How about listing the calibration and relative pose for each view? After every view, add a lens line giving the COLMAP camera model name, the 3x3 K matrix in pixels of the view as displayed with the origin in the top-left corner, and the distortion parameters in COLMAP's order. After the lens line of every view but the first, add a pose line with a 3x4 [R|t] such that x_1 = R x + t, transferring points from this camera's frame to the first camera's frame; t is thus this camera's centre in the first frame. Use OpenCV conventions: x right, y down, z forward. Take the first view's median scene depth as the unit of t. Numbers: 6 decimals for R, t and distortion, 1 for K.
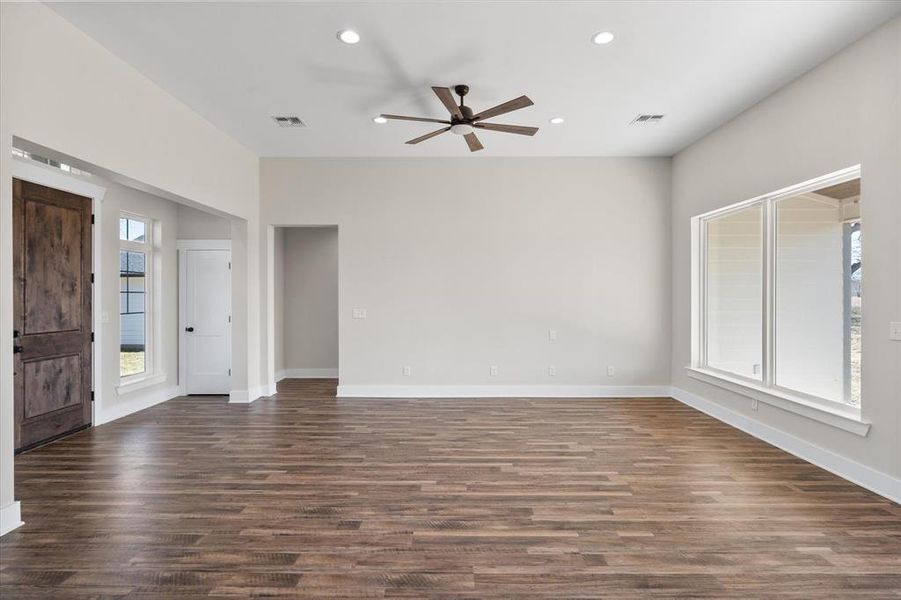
lens RADIAL K [[445.5, 0, 450.5], [0, 445.5, 299.7], [0, 0, 1]] dist [-0.000380, 0.001118]
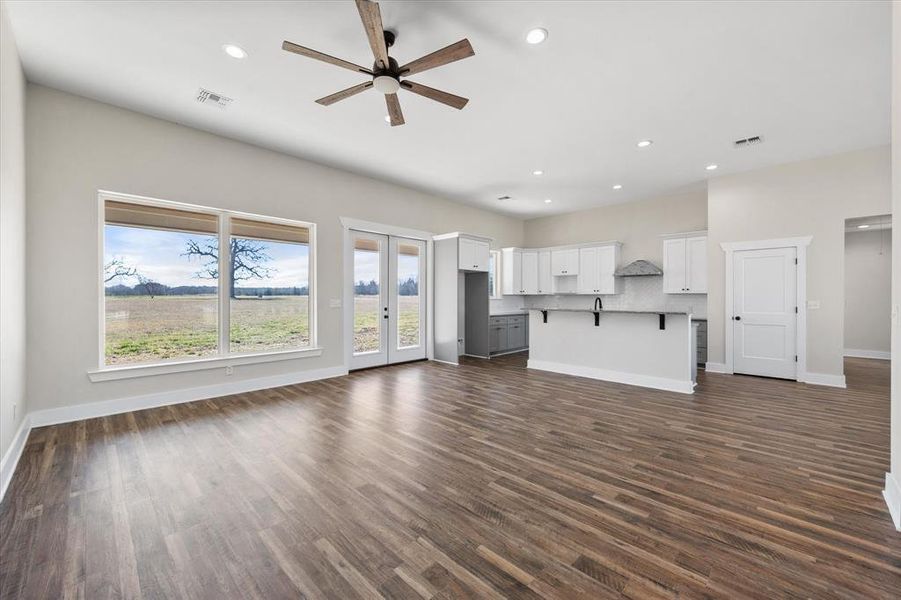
lens RADIAL K [[356.5, 0, 456.5], [0, 356.5, 298.3], [0, 0, 1]] dist [-0.002475, 0.001253]
pose [[-0.725477, -0.001020, 0.688245, -0.556559], [0.006368, 0.999946, 0.008194, 0.024839], [-0.688217, 0.010327, -0.725432, 1.441346]]
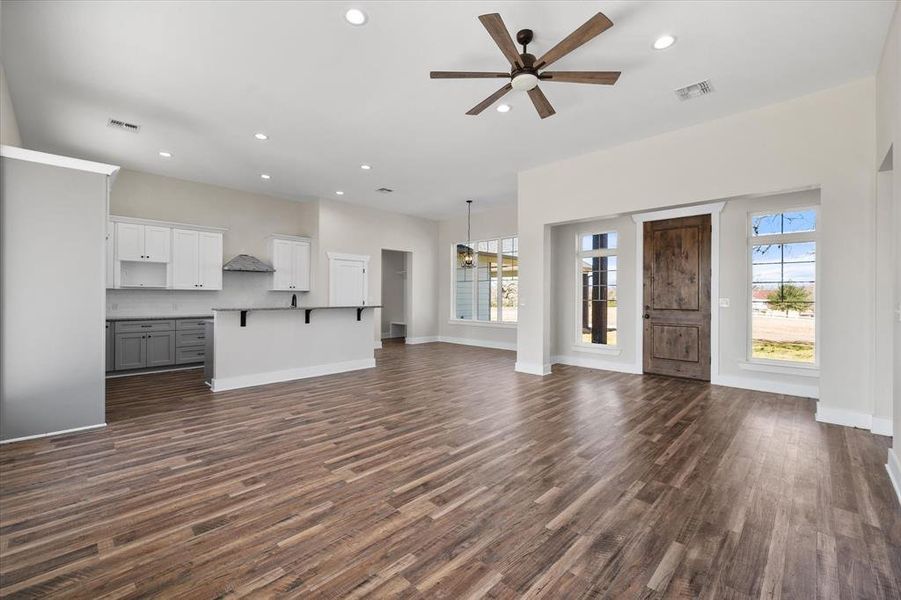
lens RADIAL K [[374.1, 0, 445.1], [0, 374.1, 299.6], [0, 0, 1]] dist [0.001038, -0.000478]
pose [[-0.697602, 0.005192, -0.716466, 0.662244], [-0.010953, 0.999780, 0.017909, 0.025192], [0.716401, 0.020341, -0.697392, 1.429107]]
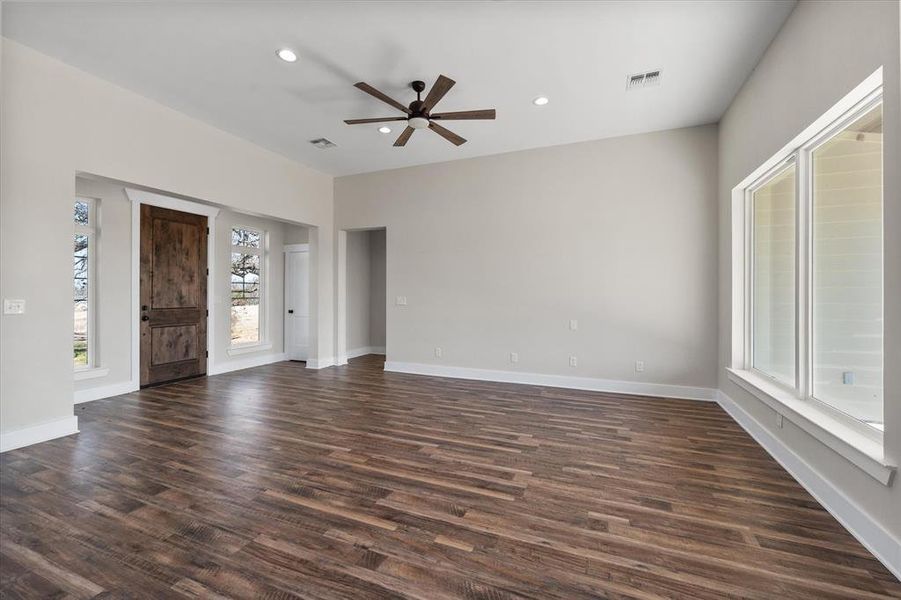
lens RADIAL K [[374.1, 0, 453.7], [0, 374.1, 295.1], [0, 0, 1]] dist [0.001038, -0.000478]
pose [[0.926997, 0.004591, -0.375041, 0.449234], [-0.007963, 0.999941, -0.007442, 0.033880], [0.374985, 0.009885, 0.926978, 0.214418]]
